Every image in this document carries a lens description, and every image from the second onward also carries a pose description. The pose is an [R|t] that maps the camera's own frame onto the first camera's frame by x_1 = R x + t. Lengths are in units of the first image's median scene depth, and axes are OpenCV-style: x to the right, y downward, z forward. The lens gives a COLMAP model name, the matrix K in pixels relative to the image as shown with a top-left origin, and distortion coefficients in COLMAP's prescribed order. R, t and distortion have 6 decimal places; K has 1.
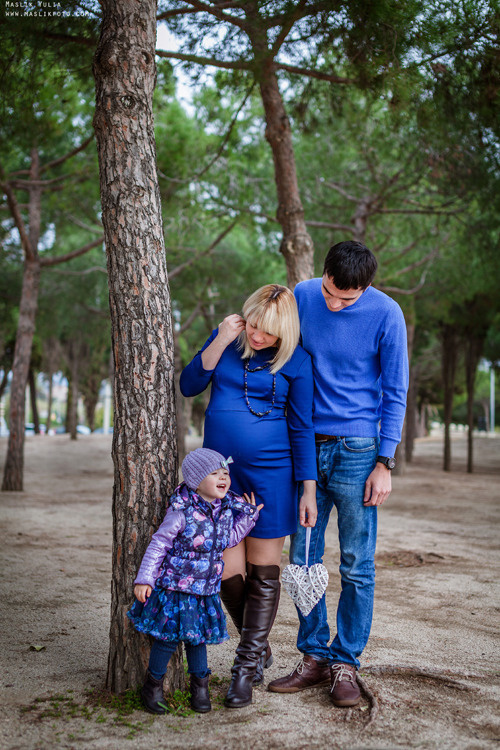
lens RADIAL K [[1000.6, 0, 250.0], [0, 1000.6, 375.0], [0, 0, 1]] dist [0.006158, -0.039799]
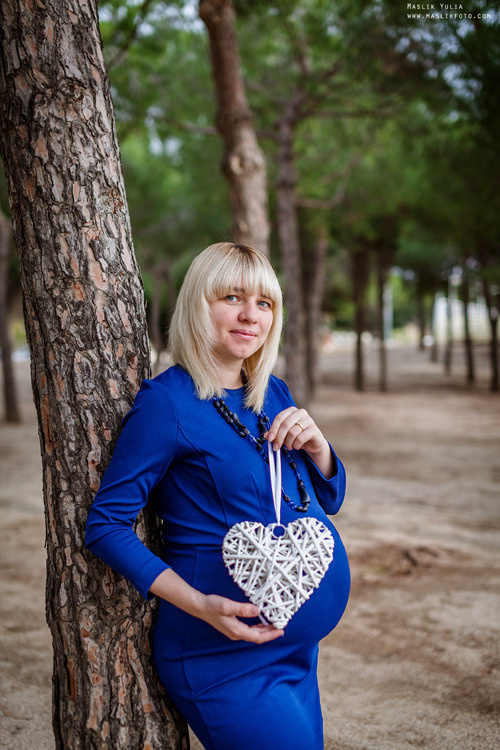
lens RADIAL K [[1000.6, 0, 250.0], [0, 1000.6, 375.0], [0, 0, 1]] dist [0.006158, -0.039799]
pose [[0.992776, -0.042298, 0.112278, -0.085538], [0.031646, 0.994973, 0.095011, -0.086485], [-0.115733, -0.090771, 0.989124, 0.484494]]
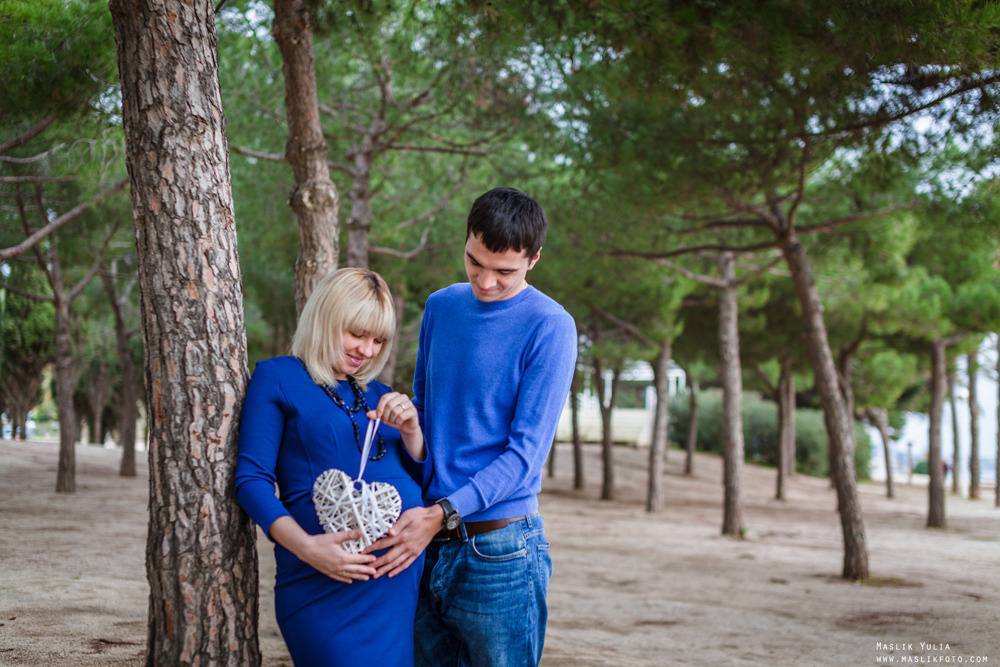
lens RADIAL K [[1334.1, 0, 500.0], [0, 1334.1, 333.5], [0, 0, 1]] dist [0.006158, -0.039799]
pose [[0.965027, 0.020284, 0.261365, -0.142645], [-0.016439, 0.999722, -0.016891, -0.048294], [-0.261635, 0.012004, 0.965092, 0.184084]]
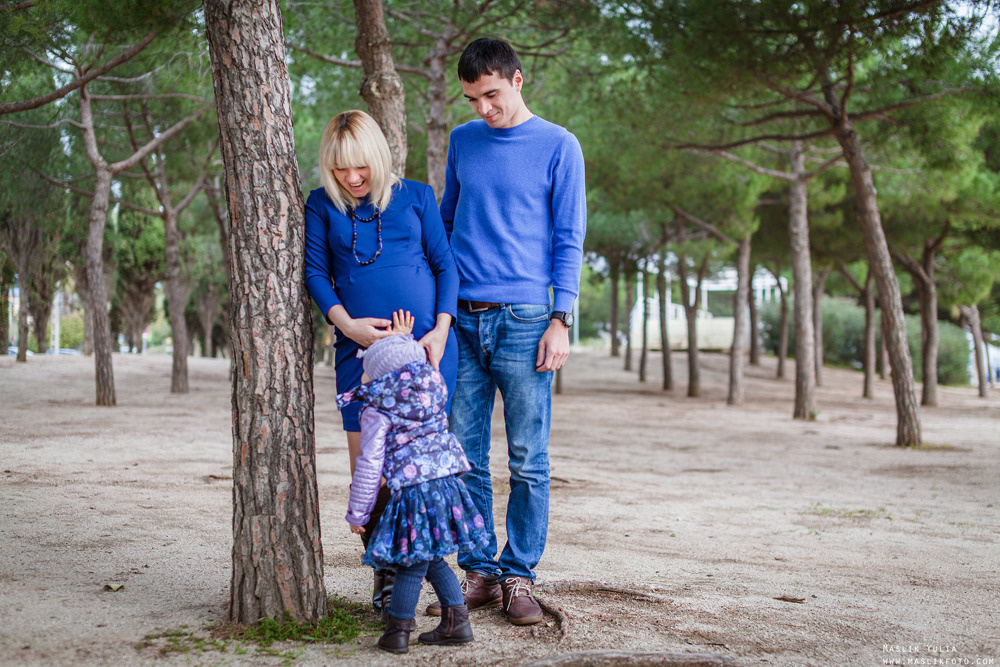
lens RADIAL K [[1334.1, 0, 500.0], [0, 1334.1, 333.5], [0, 0, 1]] dist [0.006158, -0.039799]
pose [[0.982479, -0.012491, 0.185956, -0.121886], [0.004628, 0.999079, 0.042662, 0.036302], [-0.186318, -0.041054, 0.981631, -0.079317]]
